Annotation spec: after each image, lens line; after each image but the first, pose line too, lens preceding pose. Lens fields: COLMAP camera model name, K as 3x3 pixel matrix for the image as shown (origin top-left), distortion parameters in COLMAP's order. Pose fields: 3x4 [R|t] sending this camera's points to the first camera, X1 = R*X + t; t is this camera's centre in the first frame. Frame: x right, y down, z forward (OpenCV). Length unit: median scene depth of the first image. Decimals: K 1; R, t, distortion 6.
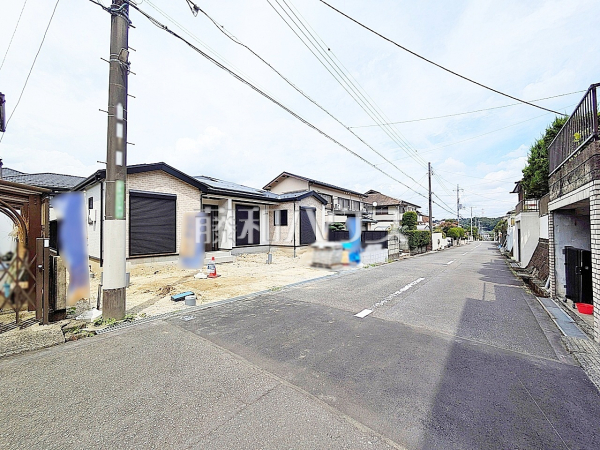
lens RADIAL K [[237.5, 0, 301.5], [0, 237.5, 227.4], [0, 0, 1]] dist [-0.002705, 0.001003]
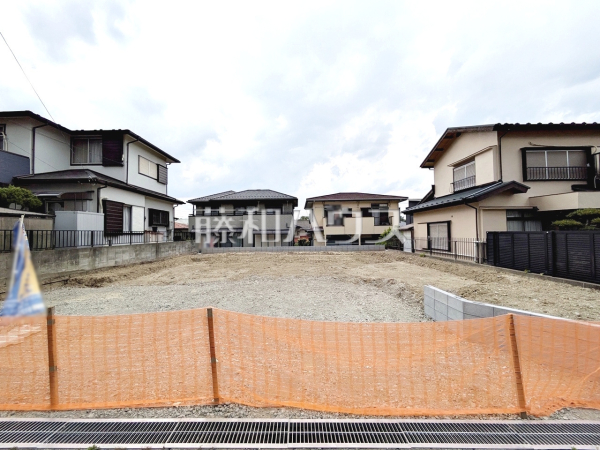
lens RADIAL K [[237.5, 0, 300.7], [0, 237.5, 225.6], [0, 0, 1]] dist [-0.002705, 0.001003]
pose [[0.633873, -0.030438, -0.772838, 0.330578], [0.021555, 0.999532, -0.021688, 0.010037], [0.773137, -0.002911, 0.634232, 0.884551]]
